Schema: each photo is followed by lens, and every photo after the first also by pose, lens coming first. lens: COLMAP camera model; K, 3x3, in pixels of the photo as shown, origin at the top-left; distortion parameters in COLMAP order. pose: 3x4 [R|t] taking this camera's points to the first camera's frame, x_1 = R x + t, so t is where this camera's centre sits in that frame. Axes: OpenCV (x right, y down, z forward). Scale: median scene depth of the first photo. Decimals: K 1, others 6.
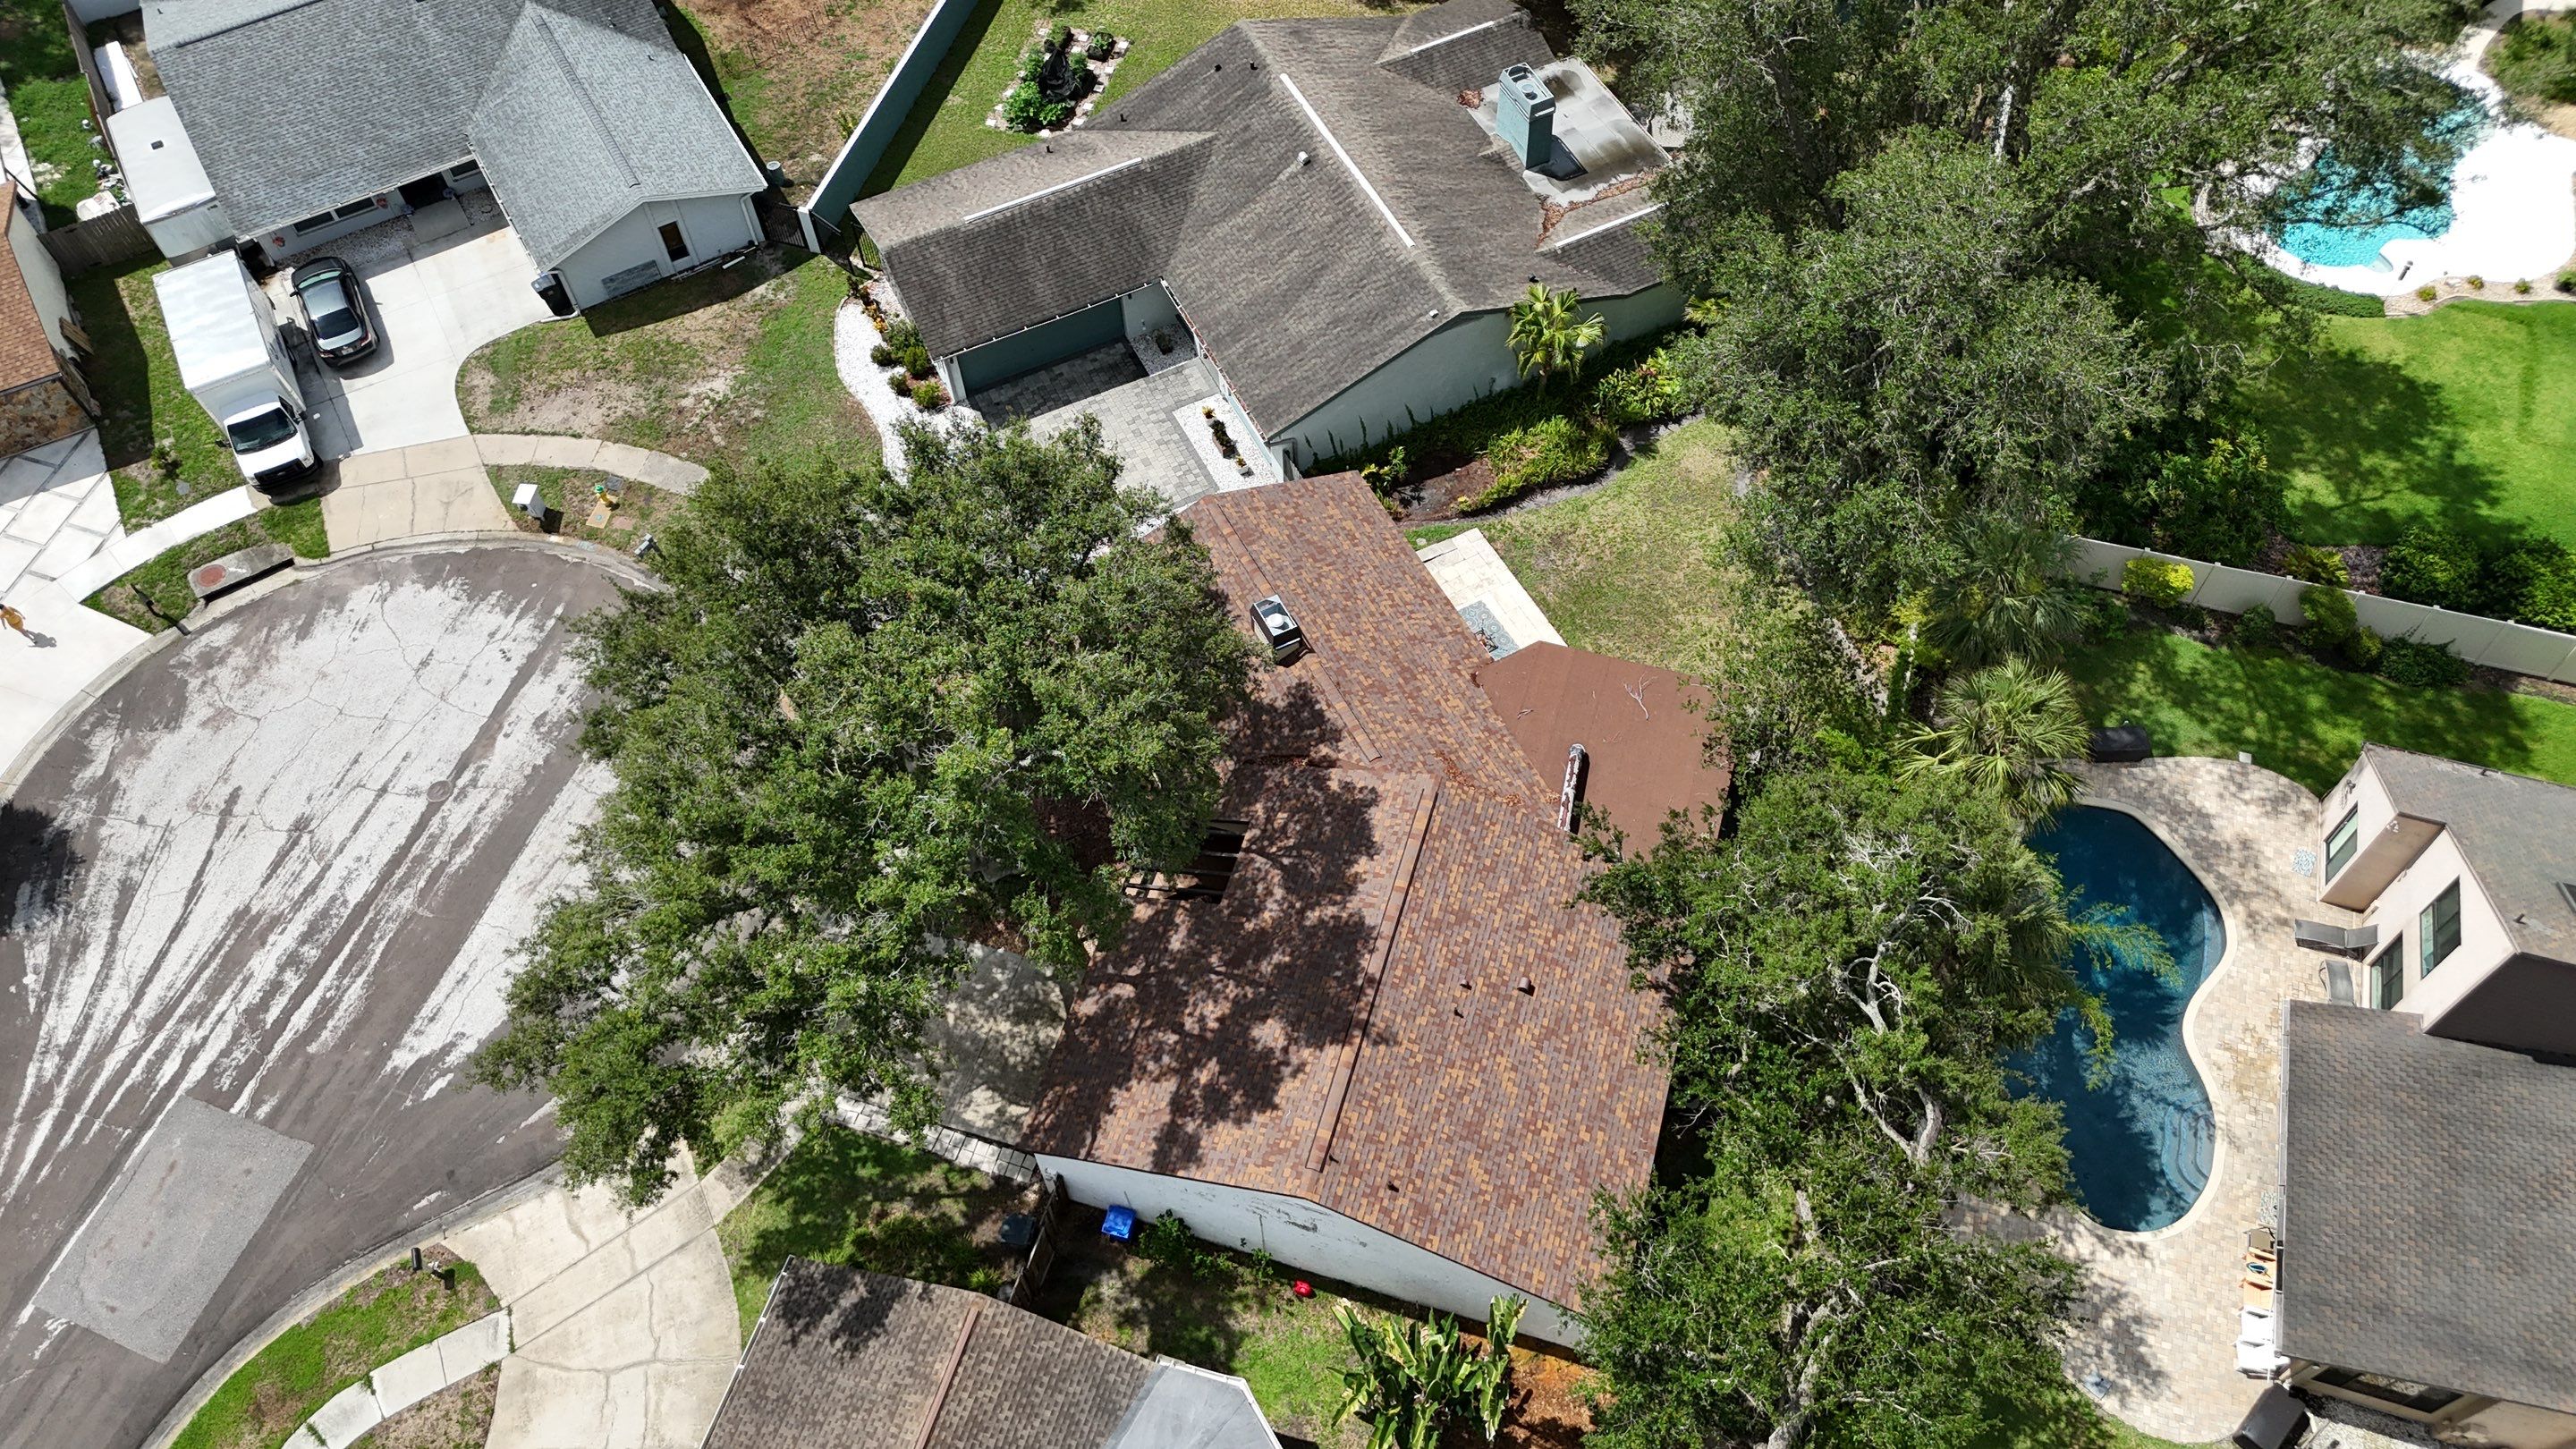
lens RADIAL K [[1906.2, 0, 1307.6], [0, 1906.2, 717.5], [0, 0, 1]] dist [0.055510, -0.047544]
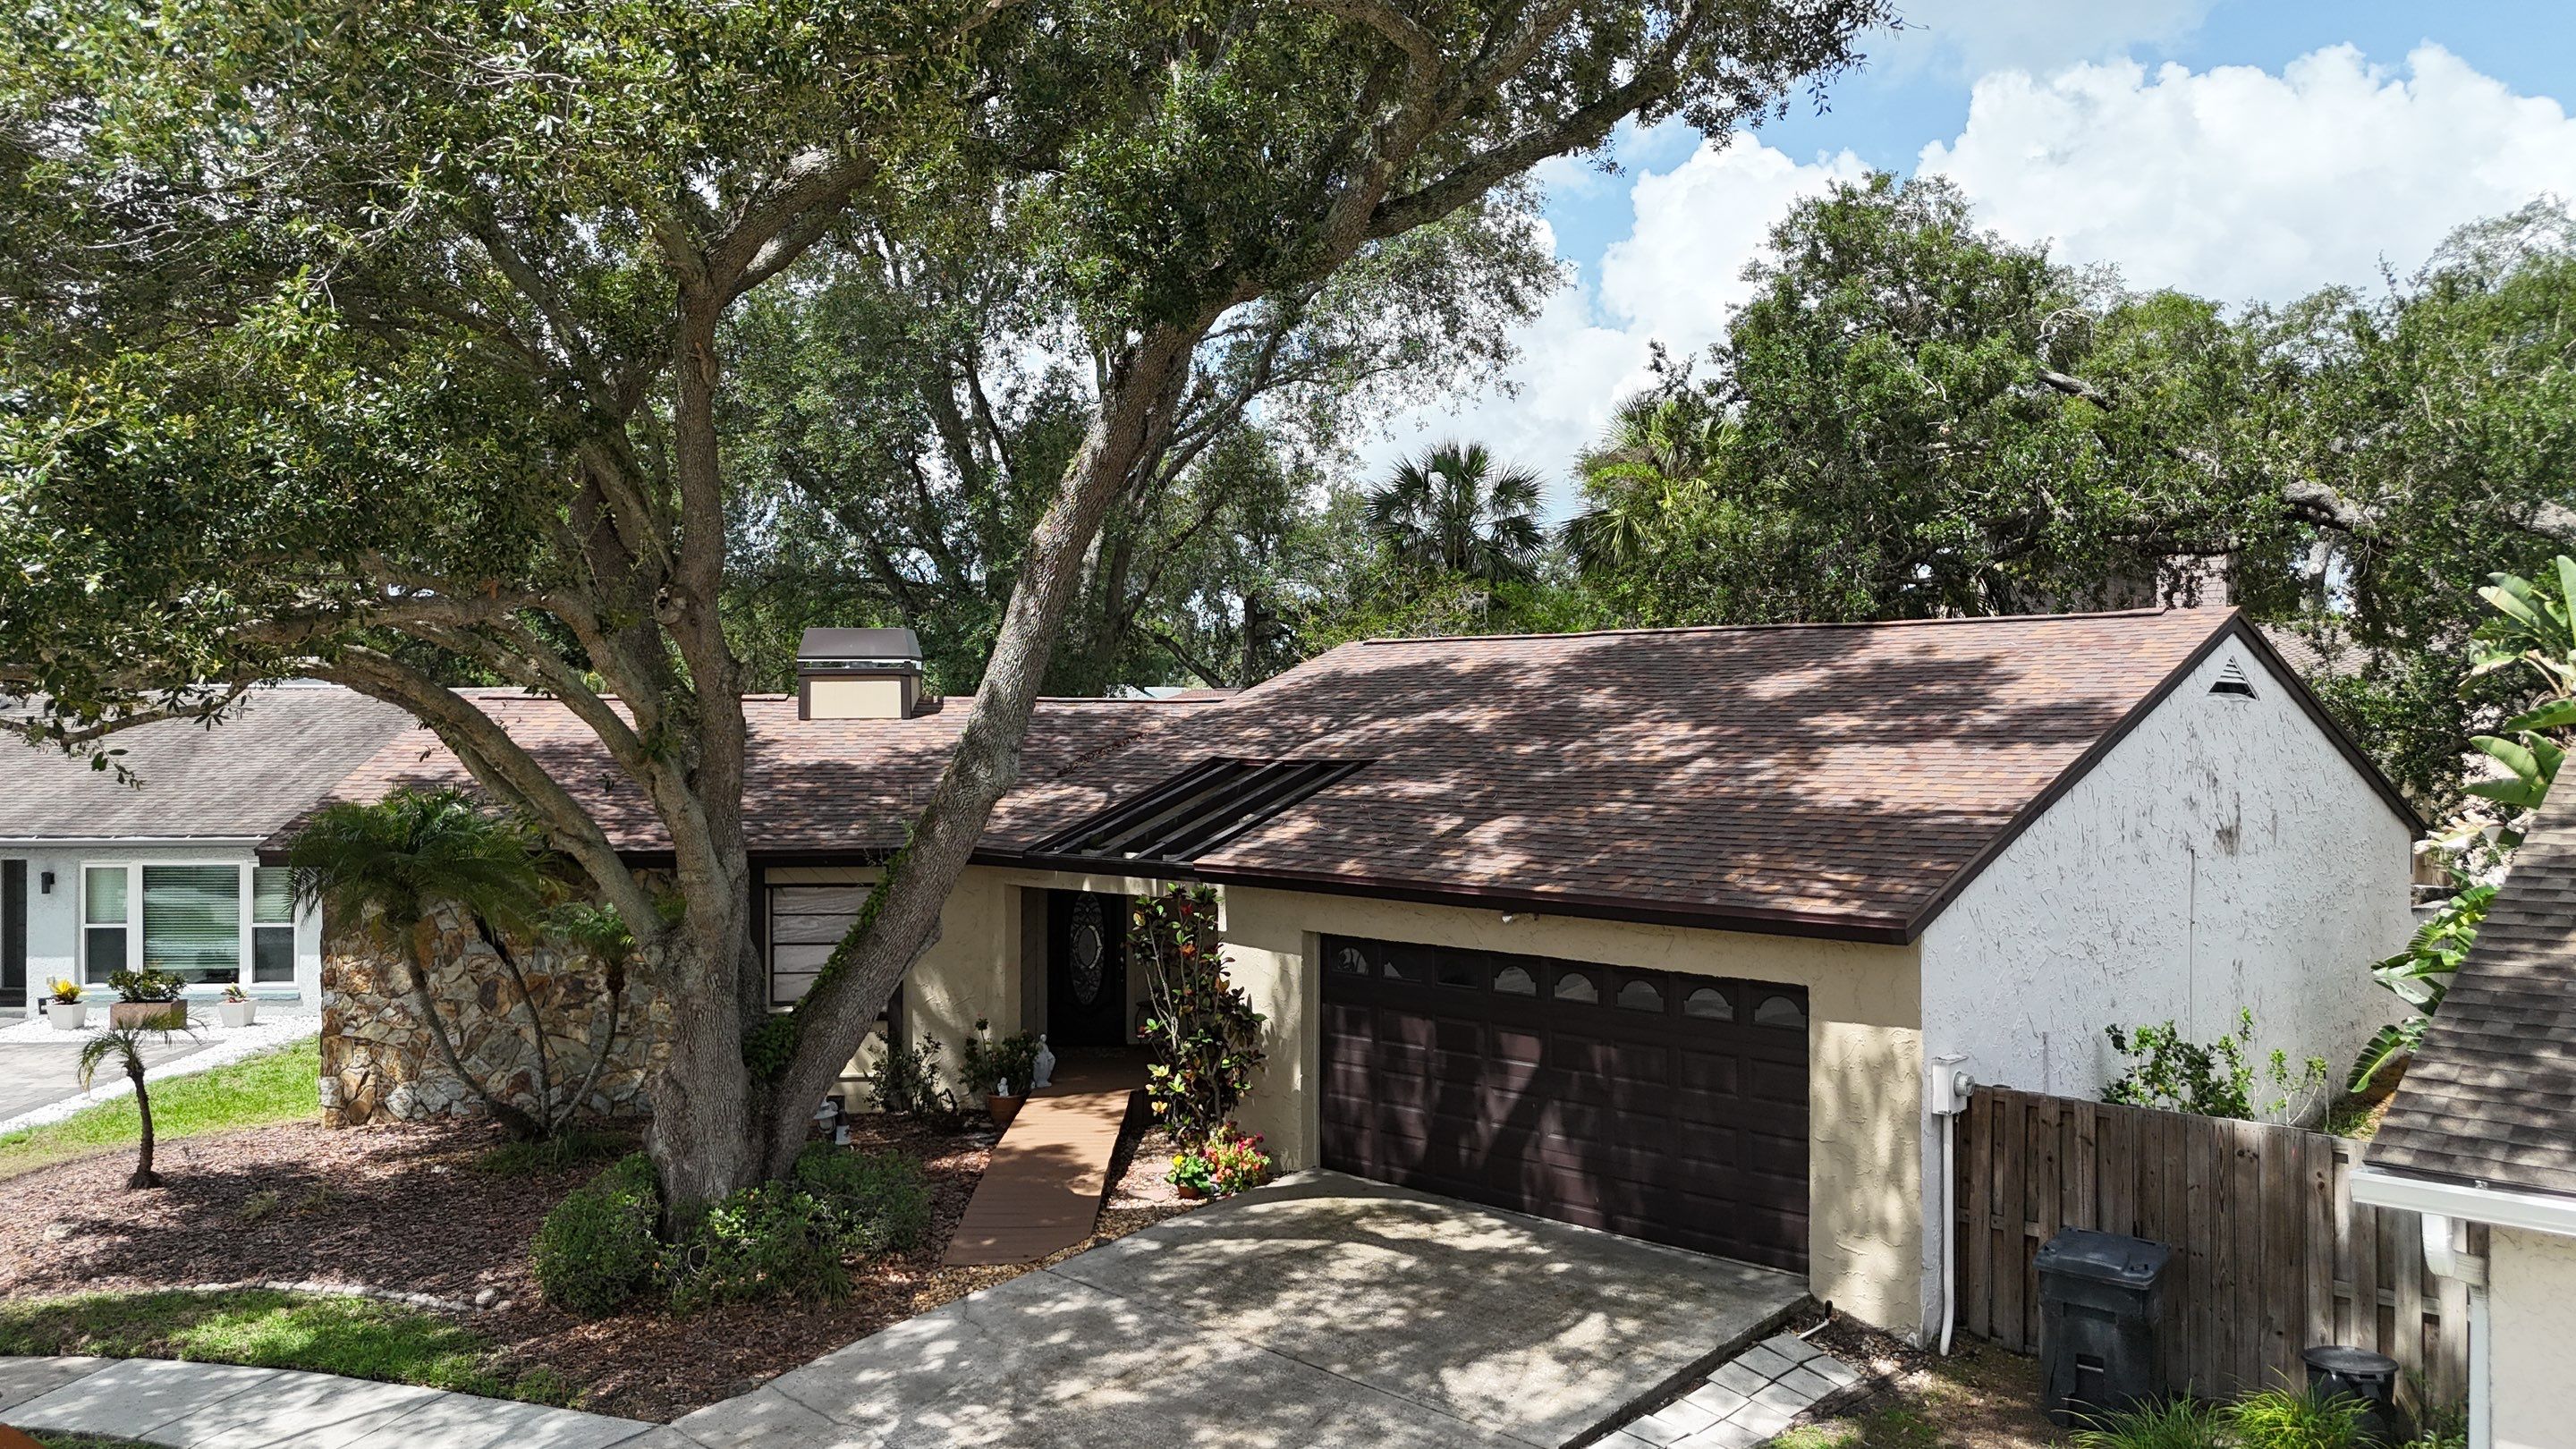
lens RADIAL K [[1906.2, 0, 1306.4], [0, 1906.2, 729.7], [0, 0, 1]] dist [0.055510, -0.047544]
pose [[0.416980, 0.011778, 0.908839, -0.428403], [0.752071, 0.557039, -0.352273, 0.226885], [-0.510408, 0.830403, 0.223416, 0.895056]]
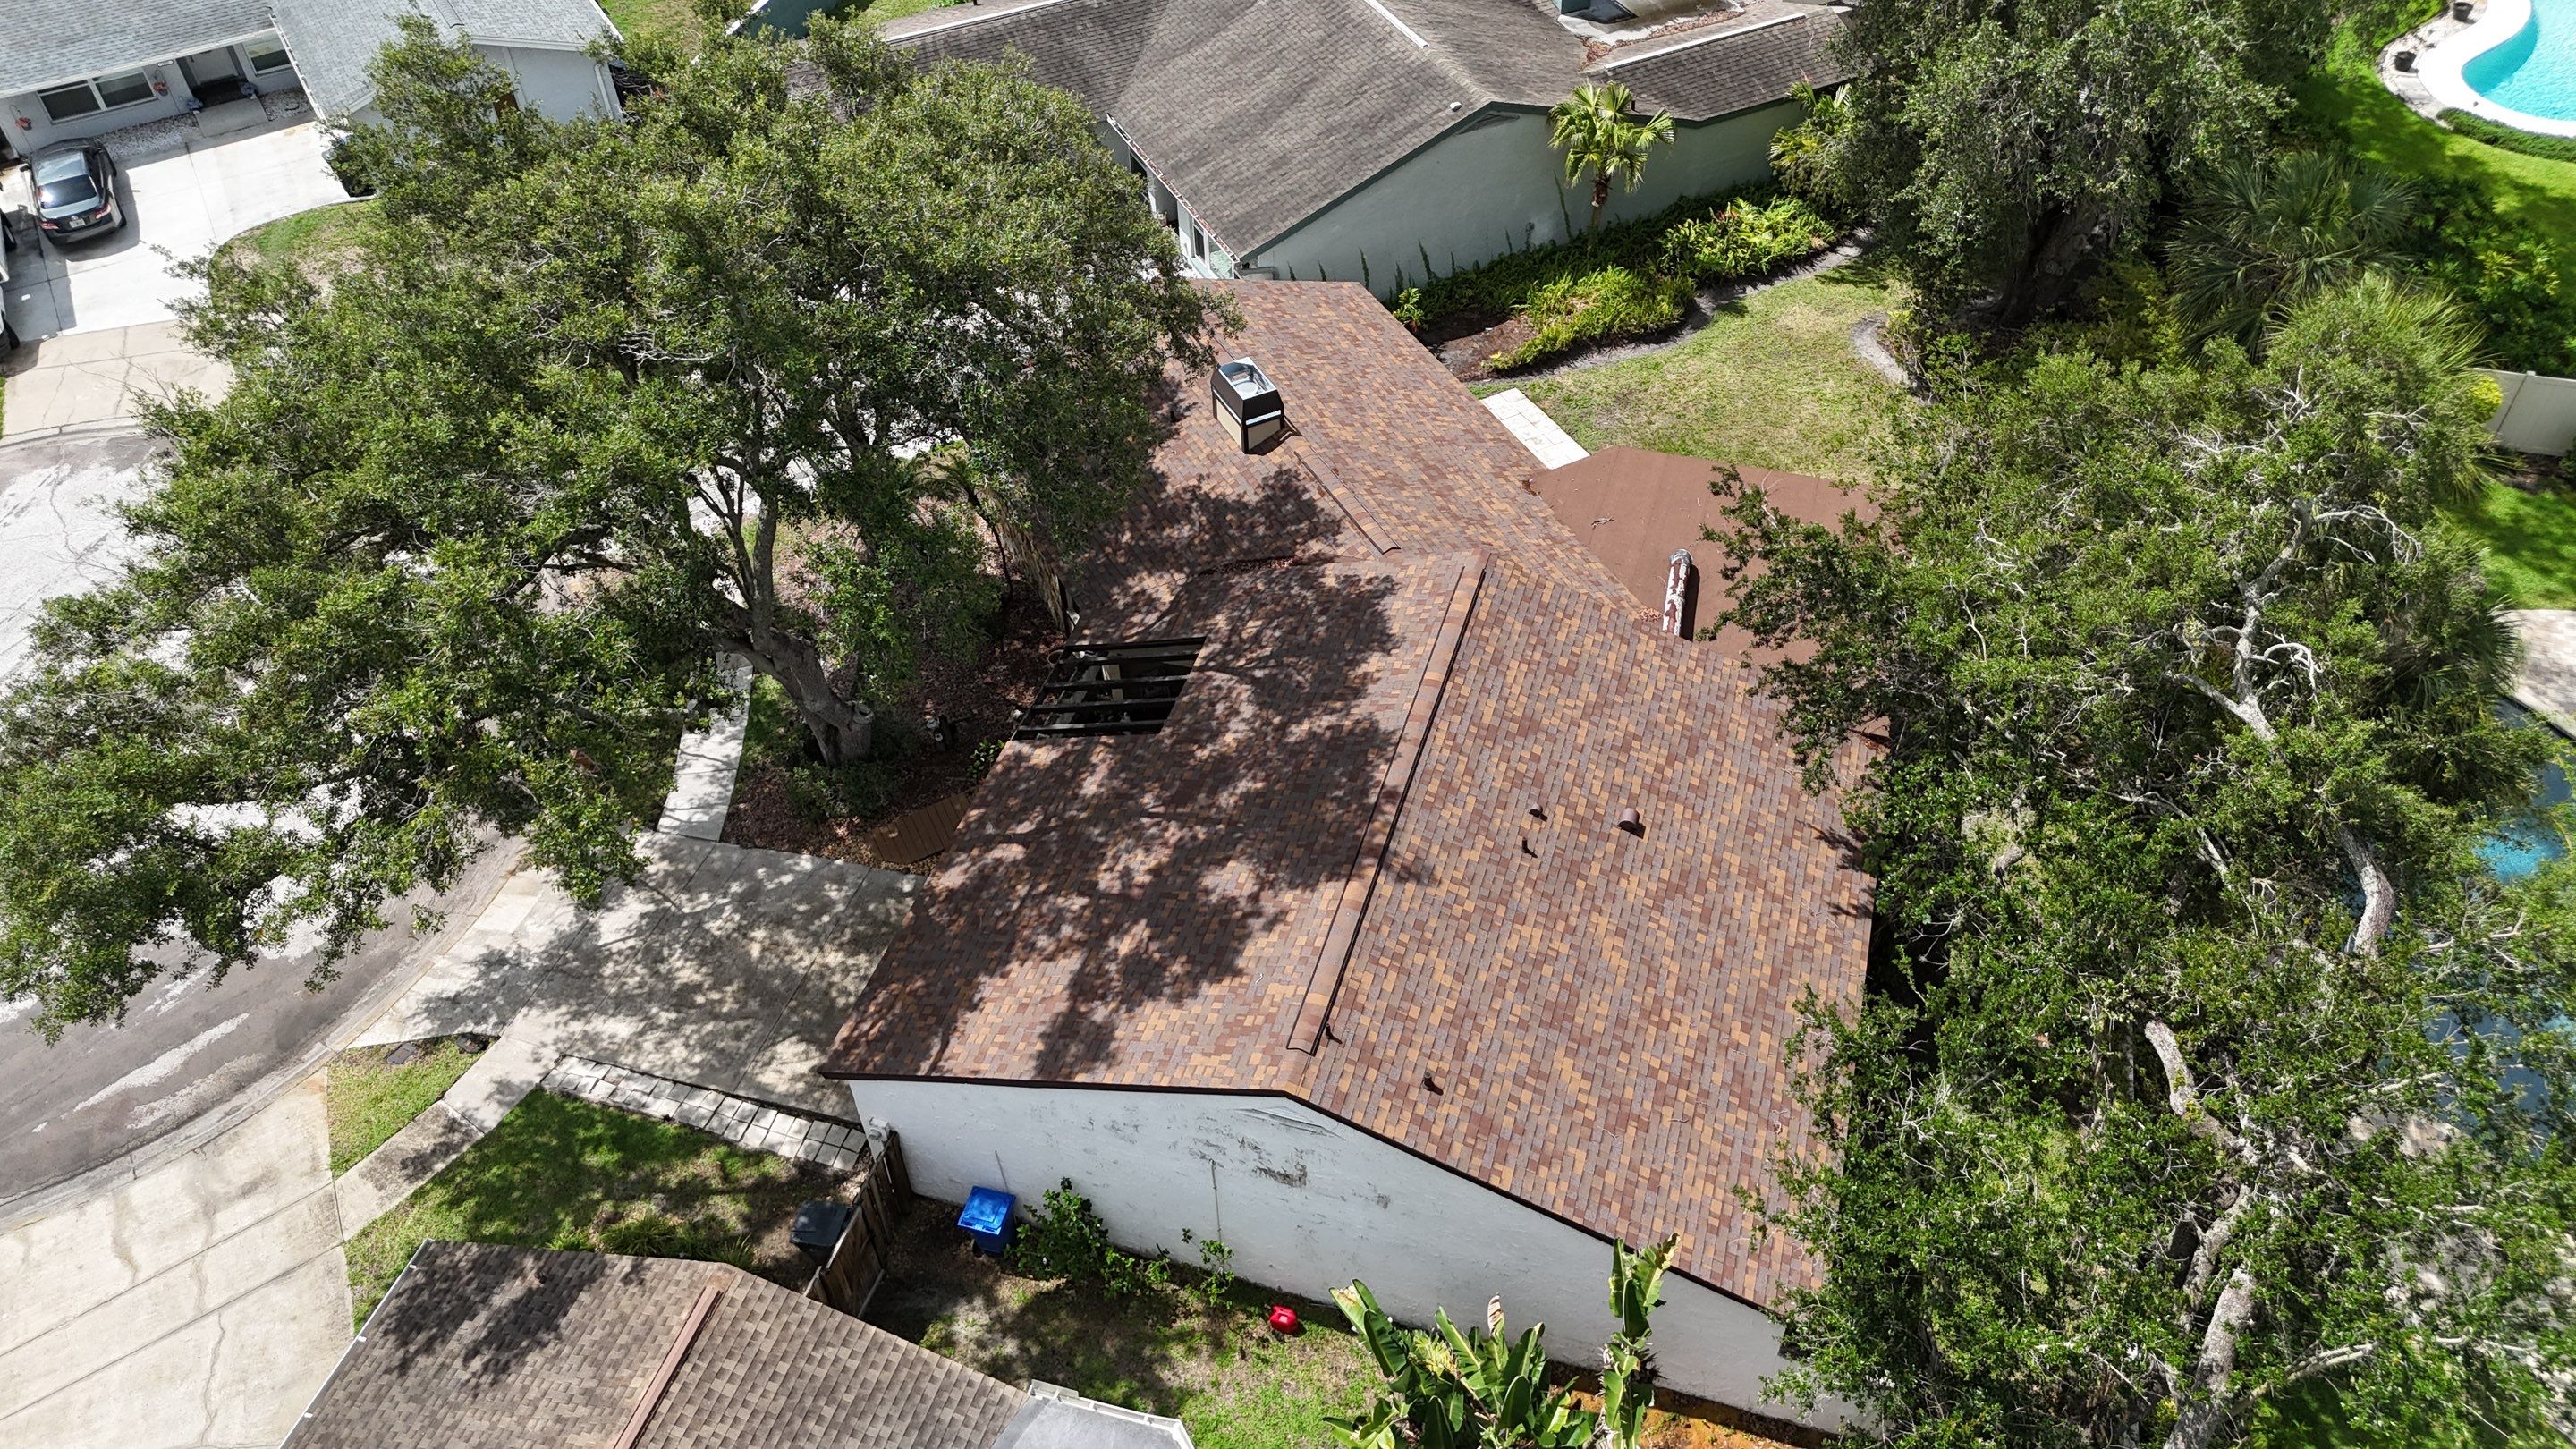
lens RADIAL K [[1906.2, 0, 1307.4], [0, 1906.2, 719.4], [0, 0, 1]] dist [0.055510, -0.047544]
pose [[0.999987, -0.001608, 0.004779, 0.002371], [0.002532, 0.979763, -0.200143, 0.222351], [-0.004361, 0.200153, 0.979755, 0.345145]]
